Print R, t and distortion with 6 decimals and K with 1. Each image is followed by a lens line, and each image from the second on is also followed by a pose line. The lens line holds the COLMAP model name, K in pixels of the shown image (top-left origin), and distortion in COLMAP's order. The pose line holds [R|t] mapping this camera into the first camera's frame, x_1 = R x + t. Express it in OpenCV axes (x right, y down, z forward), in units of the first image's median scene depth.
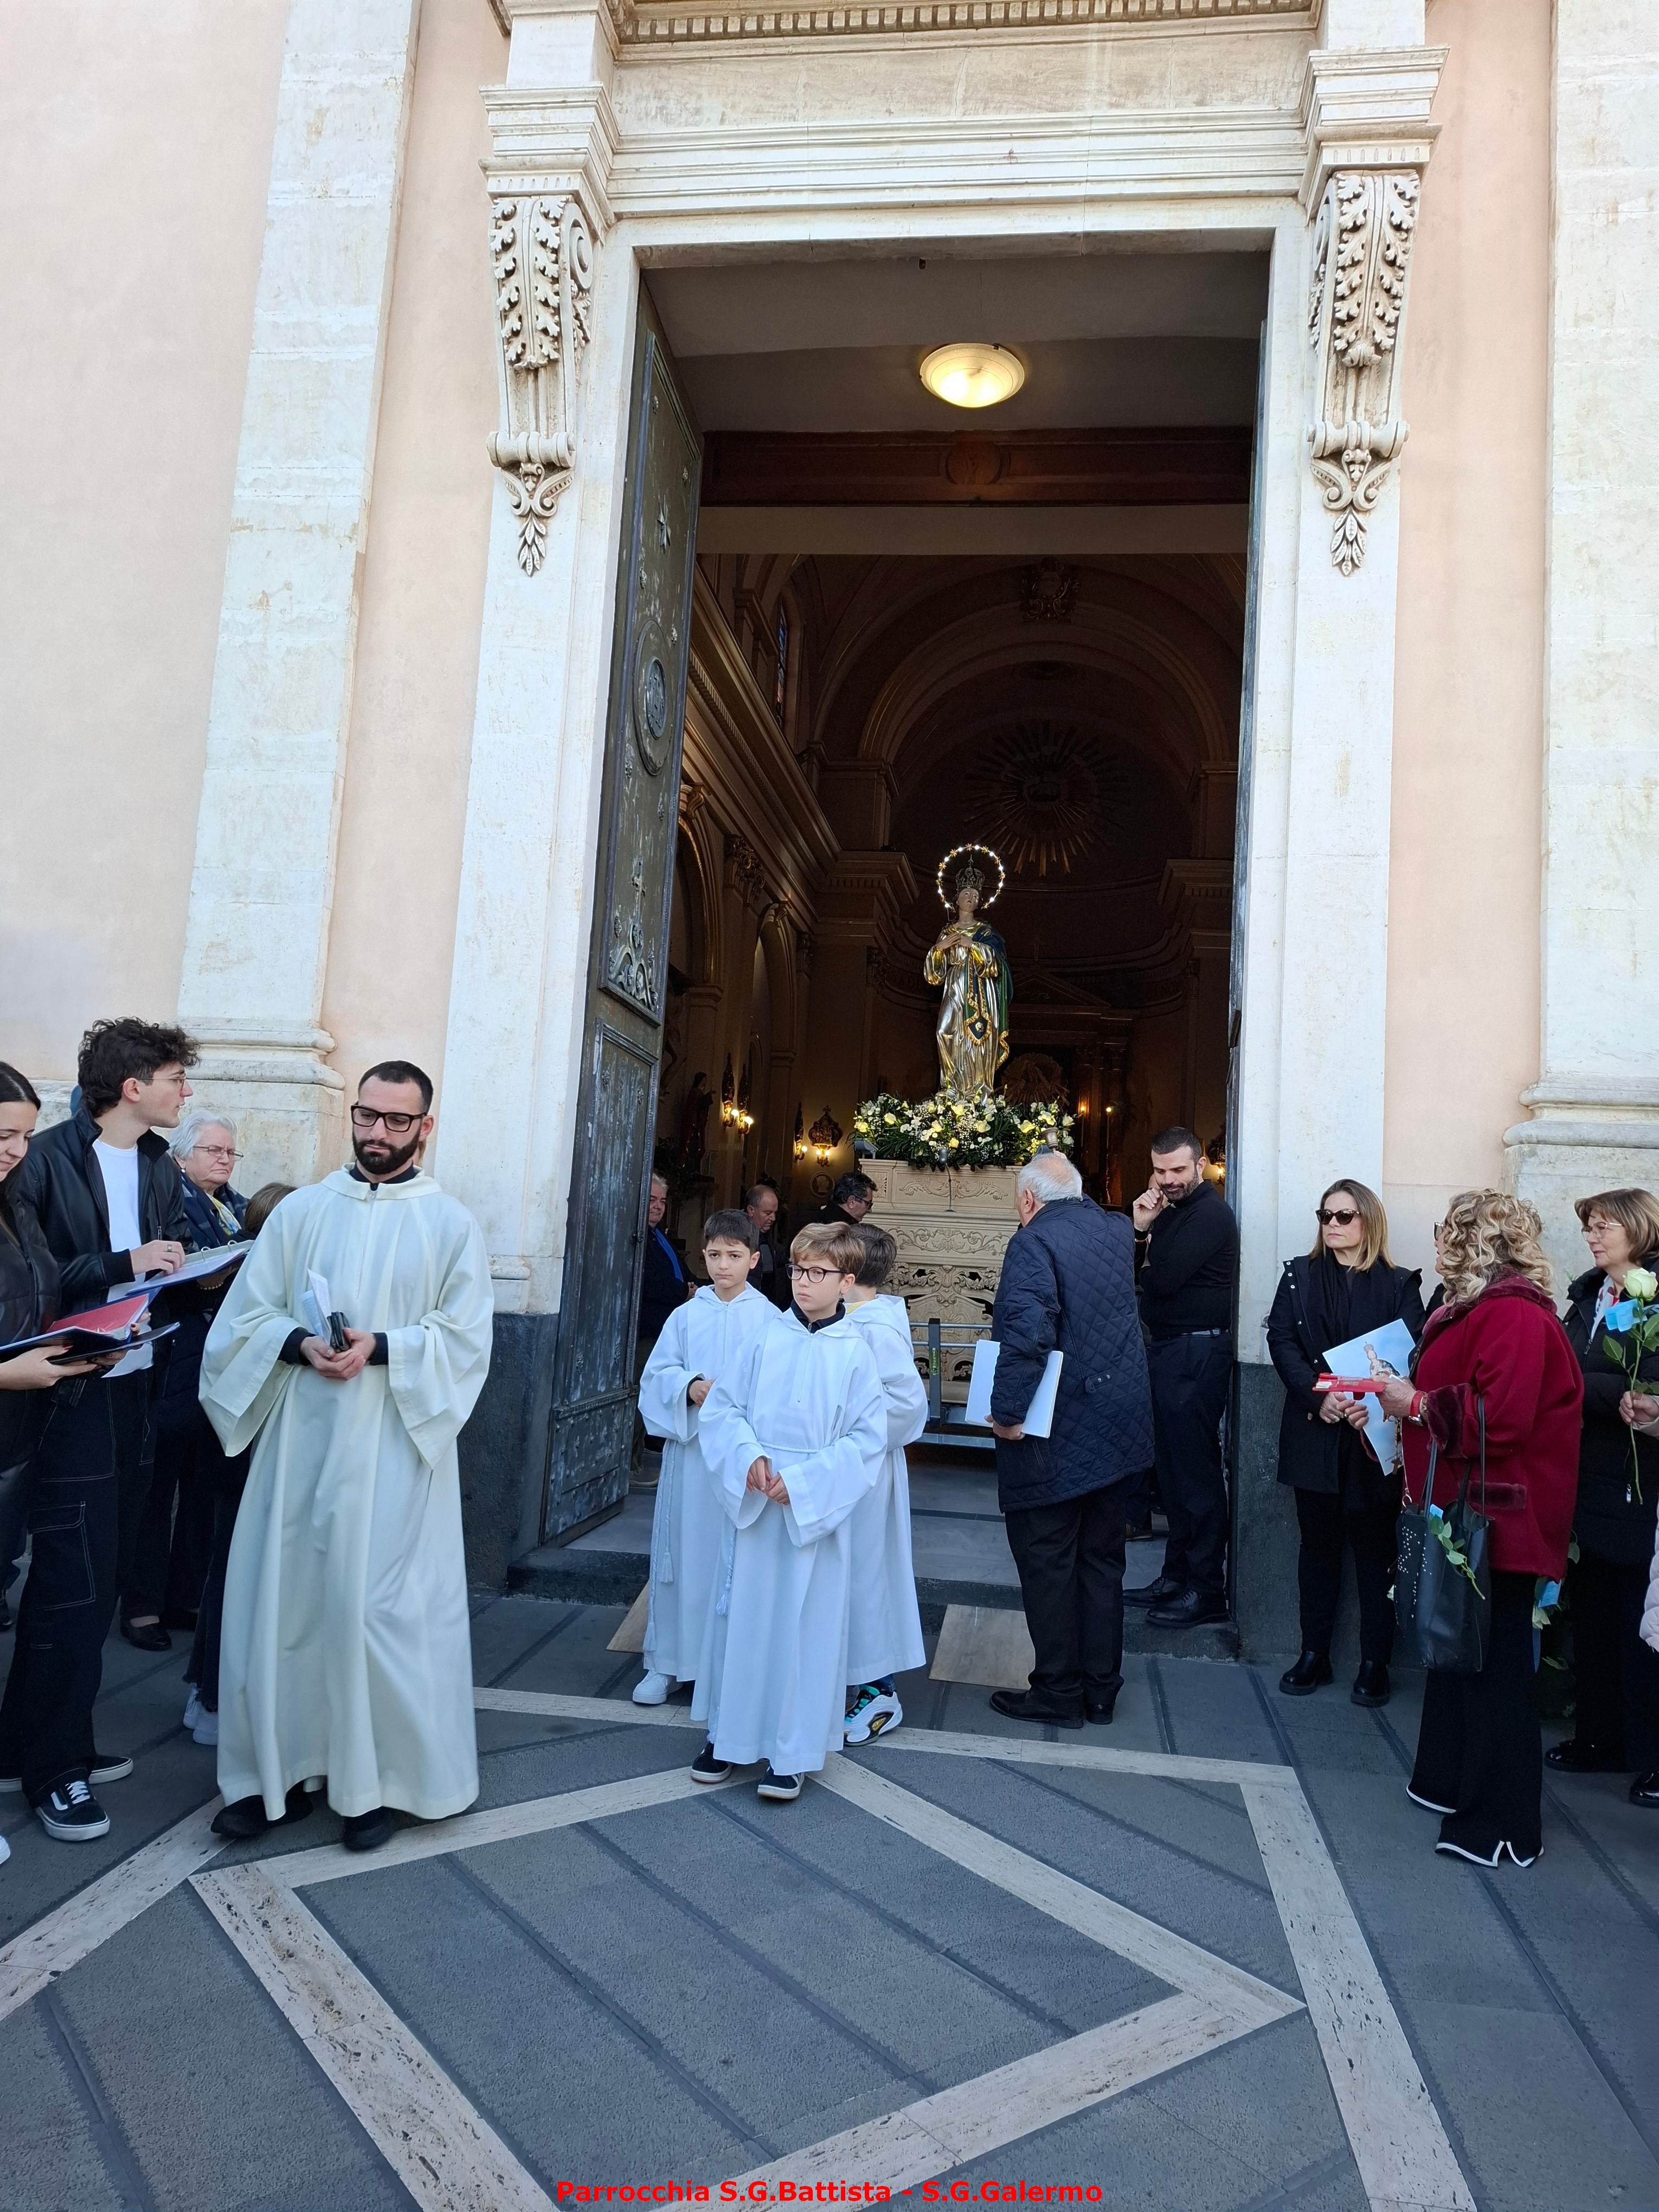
lens RADIAL K [[1497.9, 0, 827.7], [0, 1497.9, 1100.8], [0, 0, 1]] dist [0.006438, -0.000114]
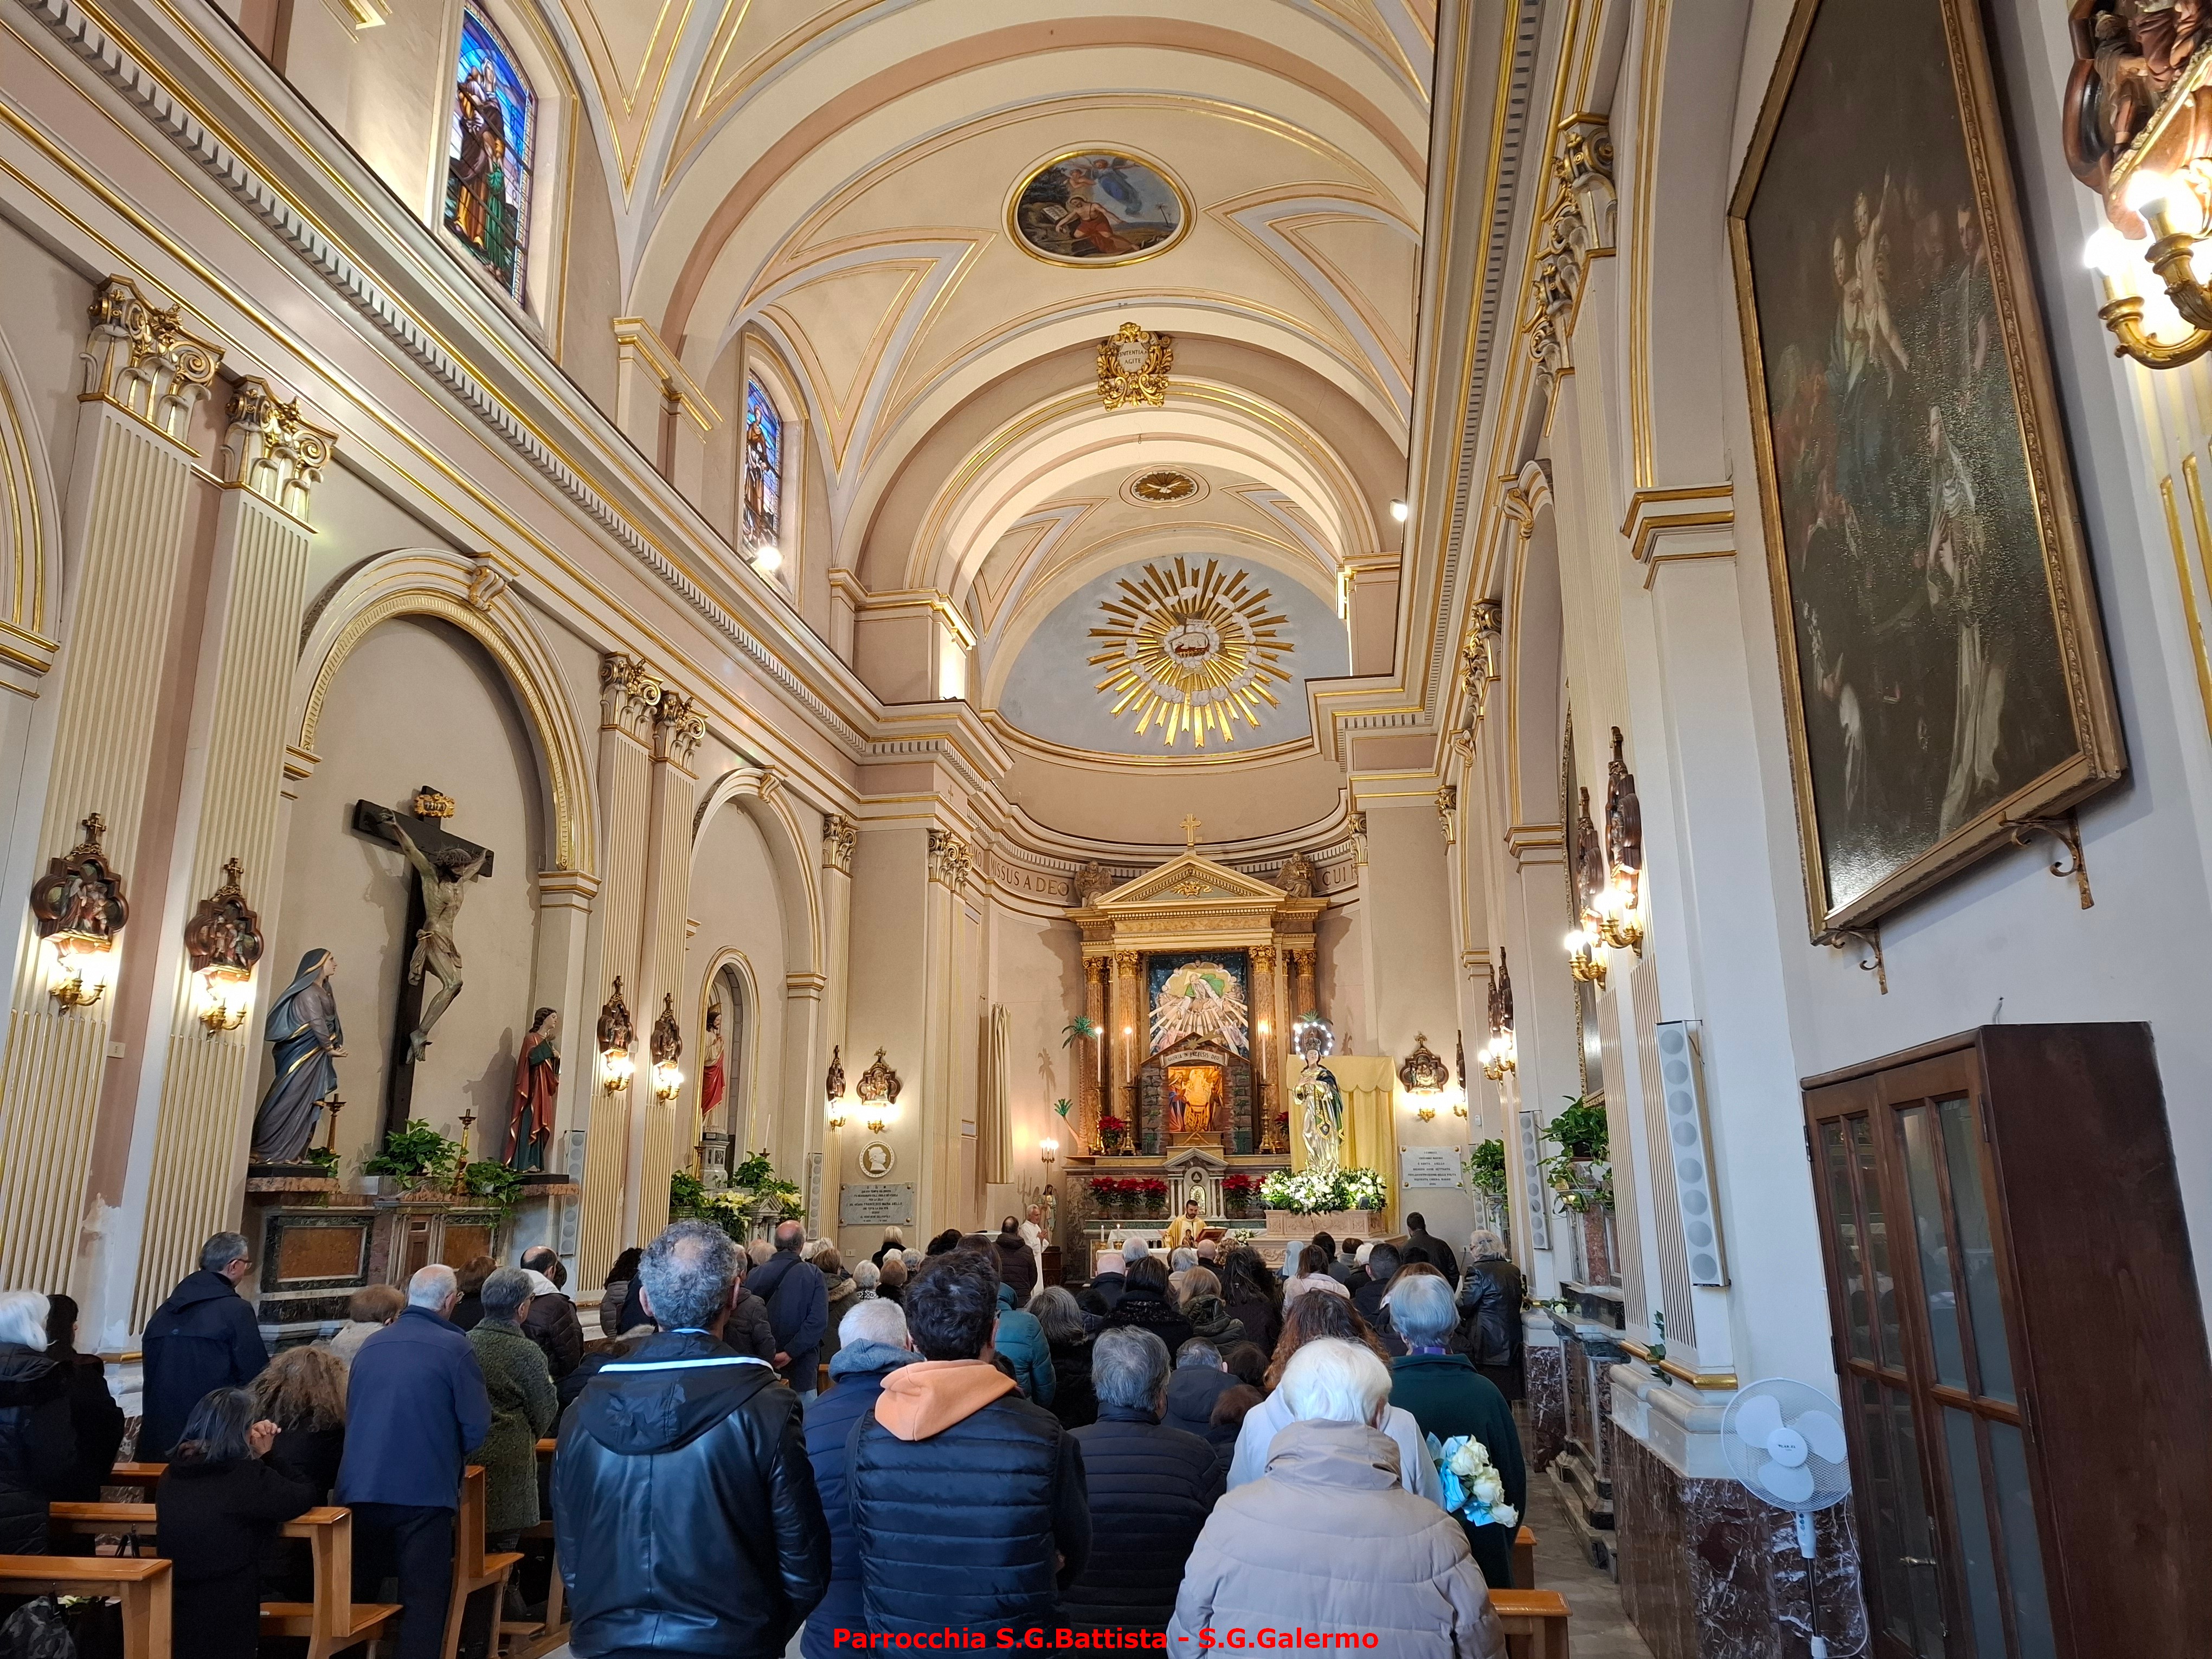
lens RADIAL K [[1497.9, 0, 1108.0], [0, 1497.9, 826.8], [0, 0, 1]] dist [0.006438, -0.000114]
pose [[0.997228, -0.074169, 0.005989, 0.344573], [0.074255, 0.986705, -0.144565, 0.032853], [0.004813, 0.144609, 0.989477, 0.788706]]
